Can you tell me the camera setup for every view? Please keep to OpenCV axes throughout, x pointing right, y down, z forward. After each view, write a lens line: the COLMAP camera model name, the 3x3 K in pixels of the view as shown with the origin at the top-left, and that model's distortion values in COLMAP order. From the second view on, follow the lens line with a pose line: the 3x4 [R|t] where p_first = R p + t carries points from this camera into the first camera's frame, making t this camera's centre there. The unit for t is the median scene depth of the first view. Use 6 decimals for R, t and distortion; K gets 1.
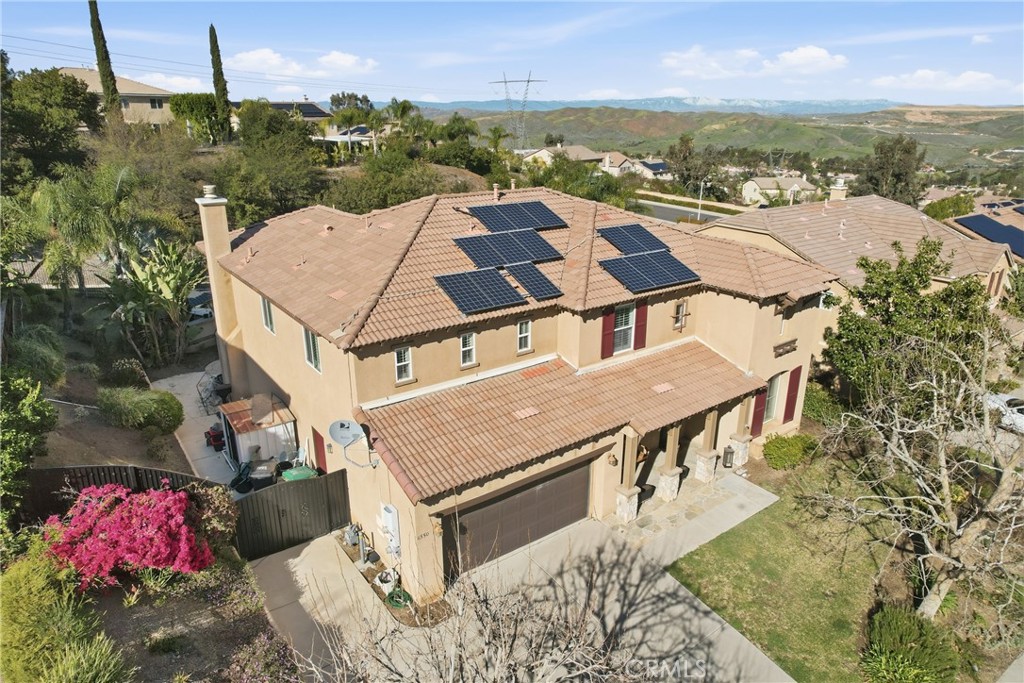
lens RADIAL K [[640.6, 0, 514.9], [0, 640.6, 362.7], [0, 0, 1]] dist [-0.034073, 0.001466]
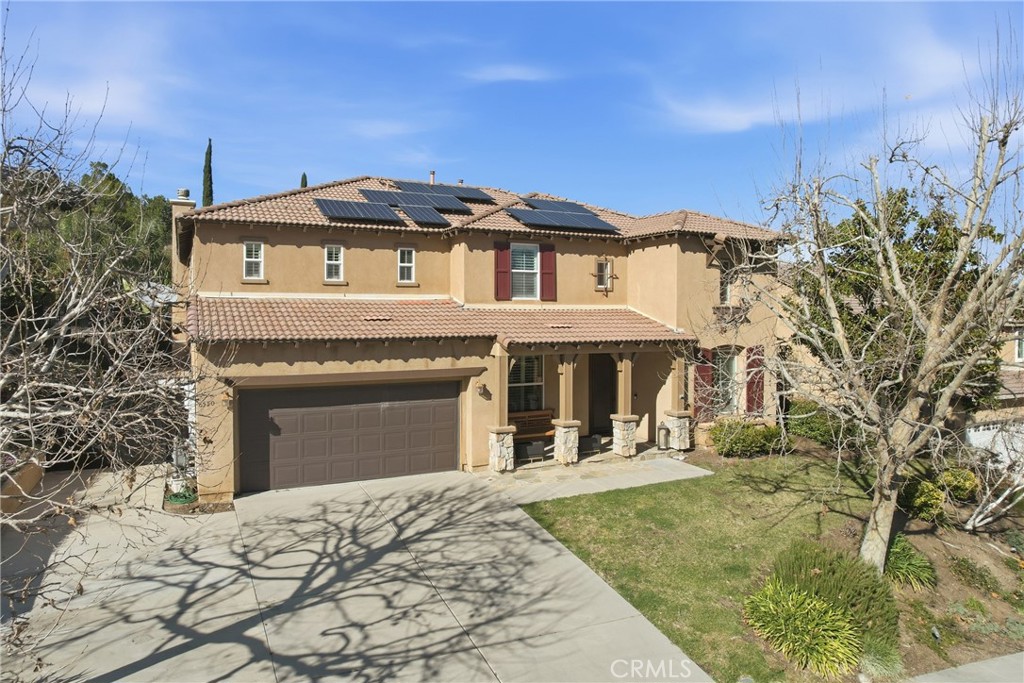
lens RADIAL K [[656.2, 0, 512.0], [0, 656.2, 341.5], [0, 0, 1]] dist [-0.041422, 0.001357]
pose [[0.984344, 0.009531, -0.176002, 0.328307], [-0.066987, 0.943842, -0.323535, 0.353267], [0.163034, 0.330259, 0.929704, 0.176812]]
